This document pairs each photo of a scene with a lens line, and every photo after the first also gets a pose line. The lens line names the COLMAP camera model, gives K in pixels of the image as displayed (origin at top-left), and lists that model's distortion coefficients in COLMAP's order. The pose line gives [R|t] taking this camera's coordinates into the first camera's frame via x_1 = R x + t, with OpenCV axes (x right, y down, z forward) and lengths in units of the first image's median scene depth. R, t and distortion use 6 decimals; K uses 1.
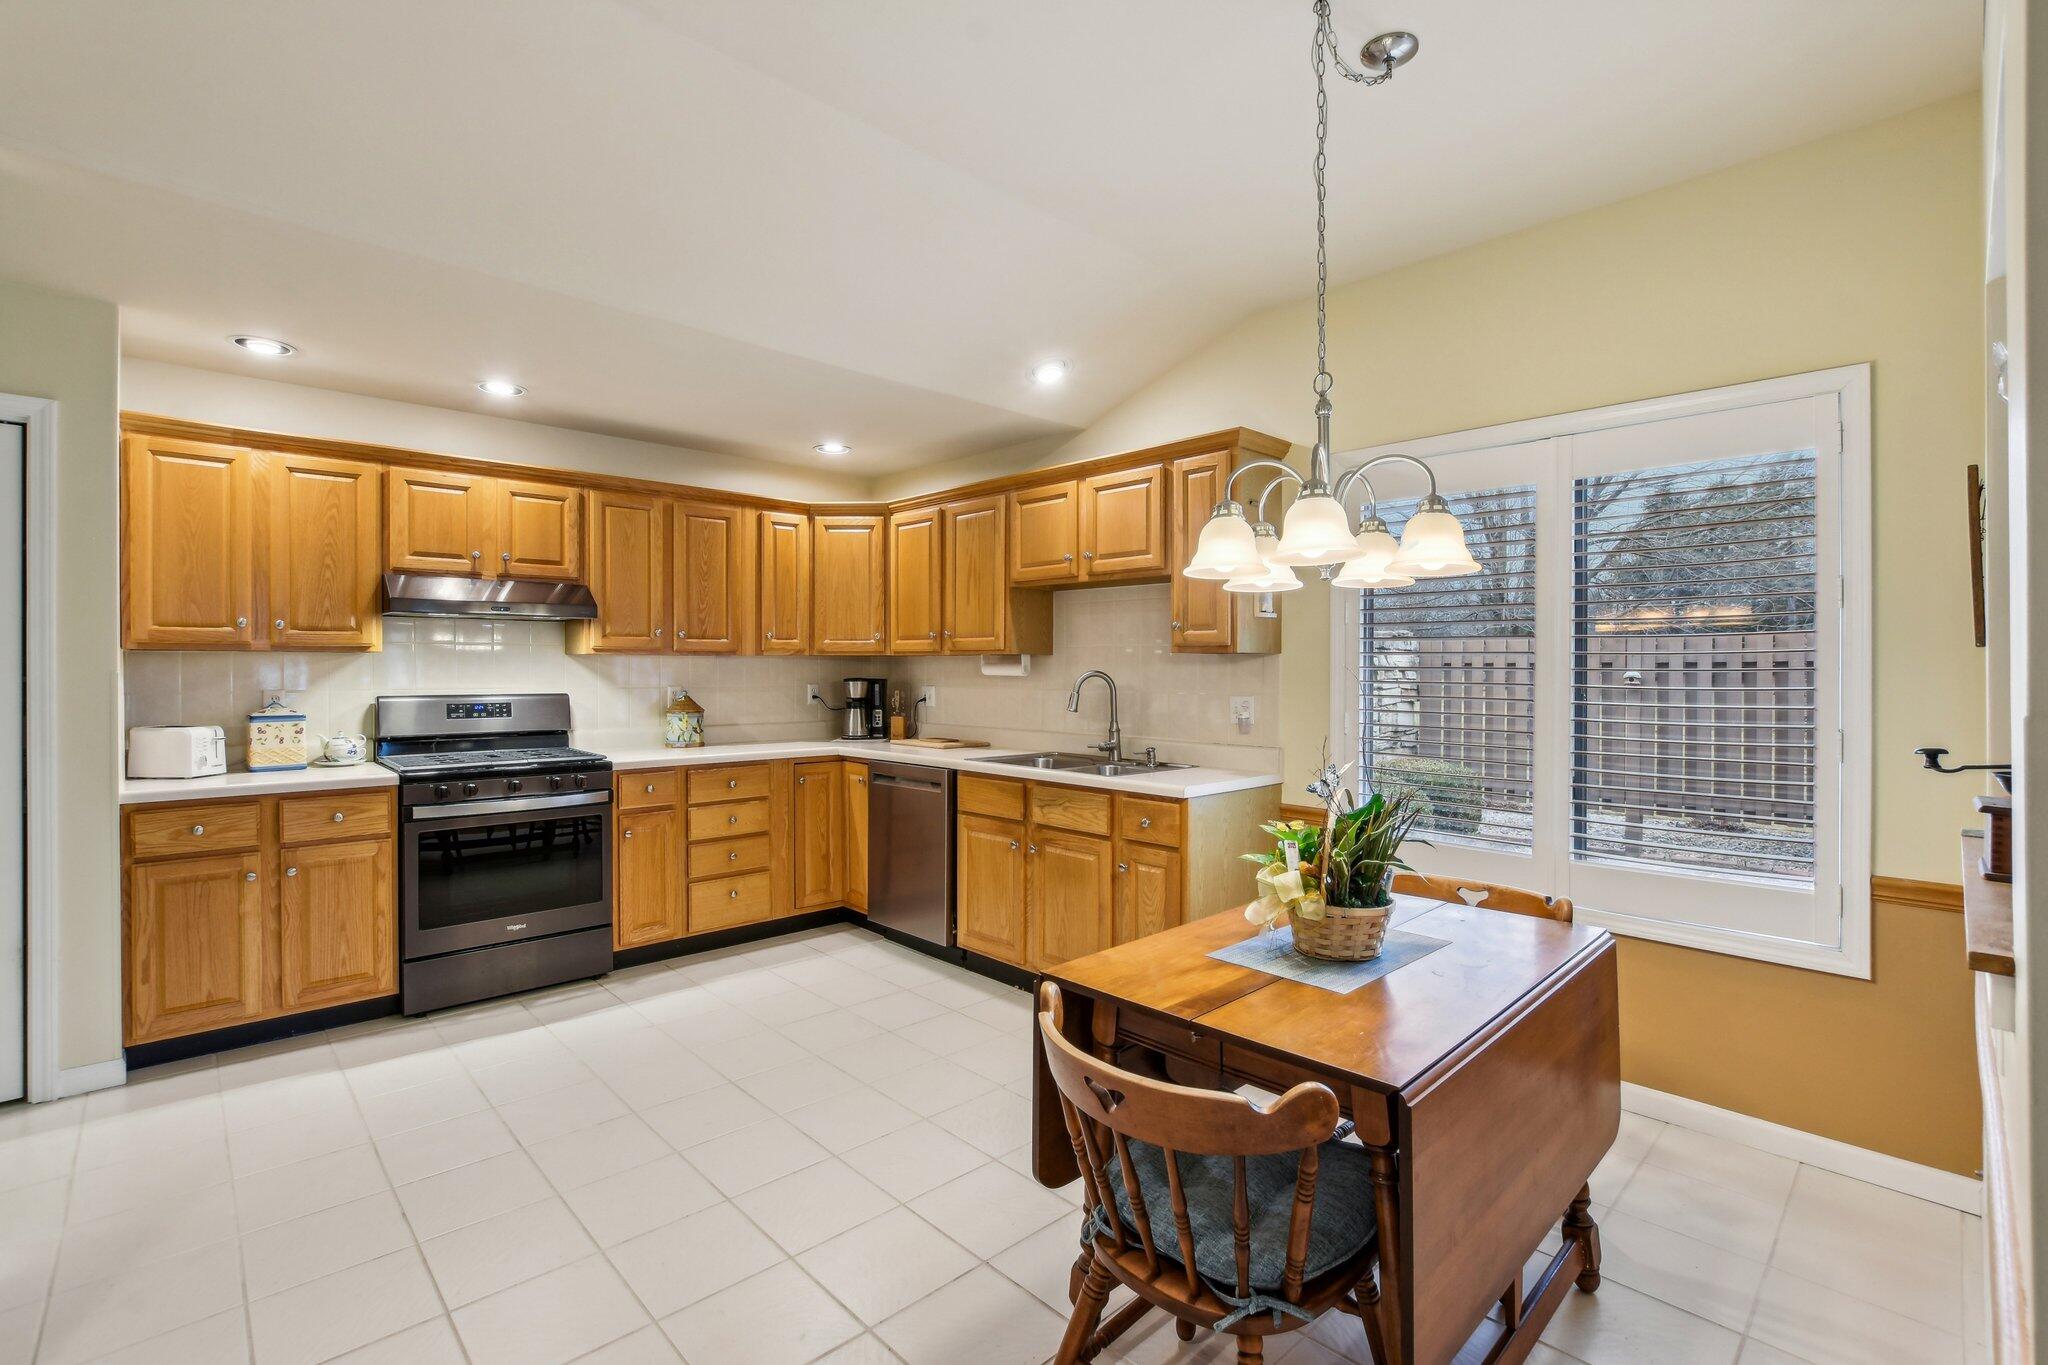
lens RADIAL K [[923.4, 0, 1027.0], [0, 923.4, 678.4], [0, 0, 1]] dist [-0.039083, 0.008659]
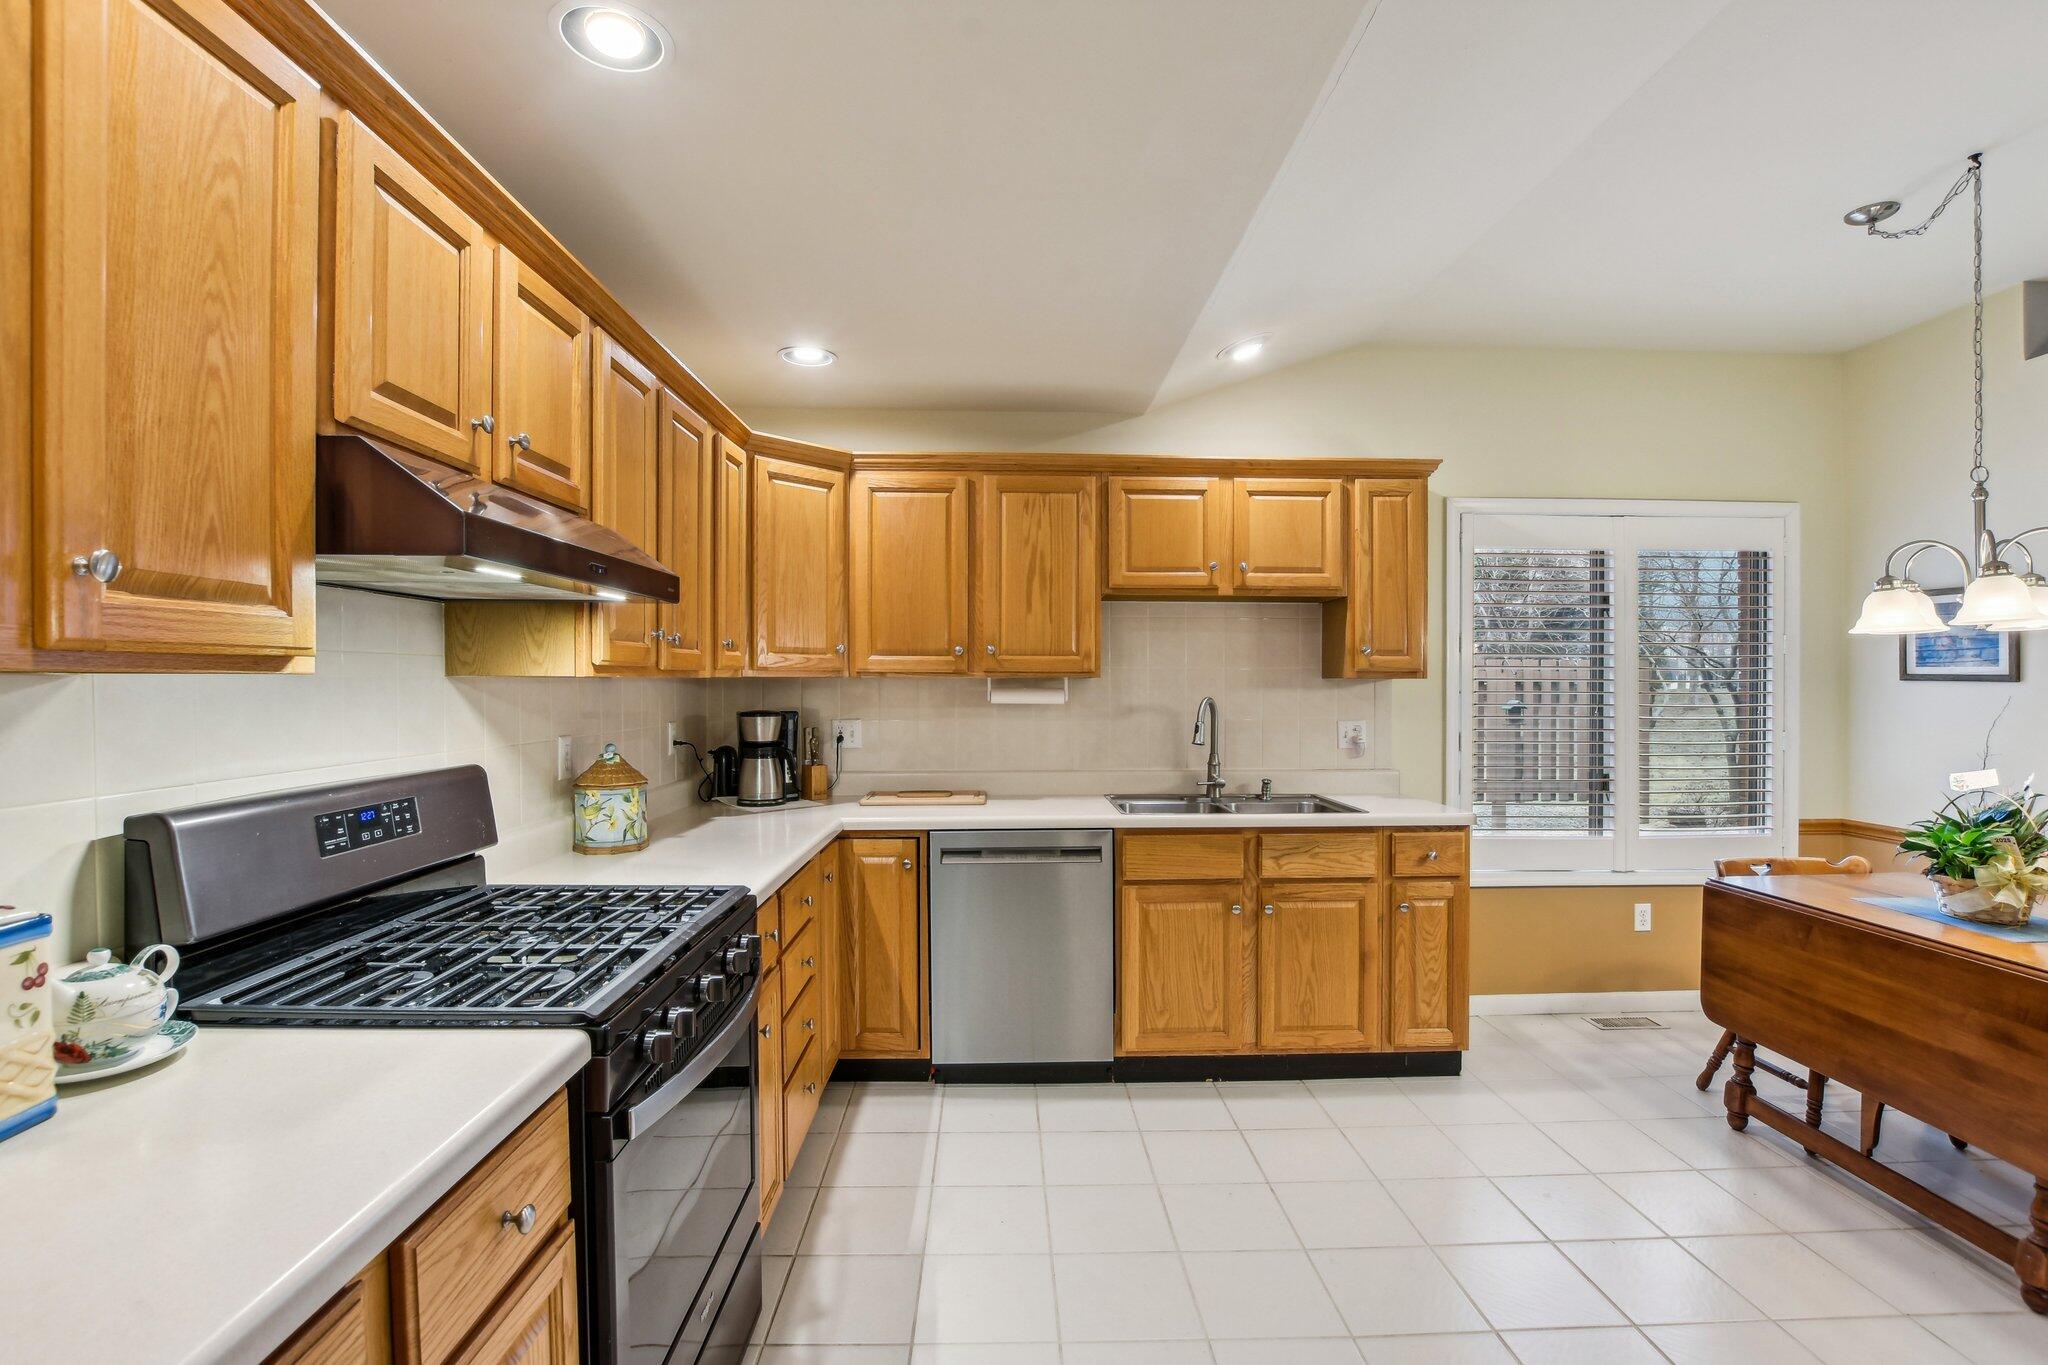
lens RADIAL K [[928.2, 0, 1033.2], [0, 928.2, 682.0], [0, 0, 1]] dist [-0.025257, 0.000539]
pose [[0.671940, -0.003272, 0.740598, -0.691822], [0.010833, 0.999927, -0.005412, -0.019327], [-0.740526, 0.011659, 0.671926, 0.528544]]
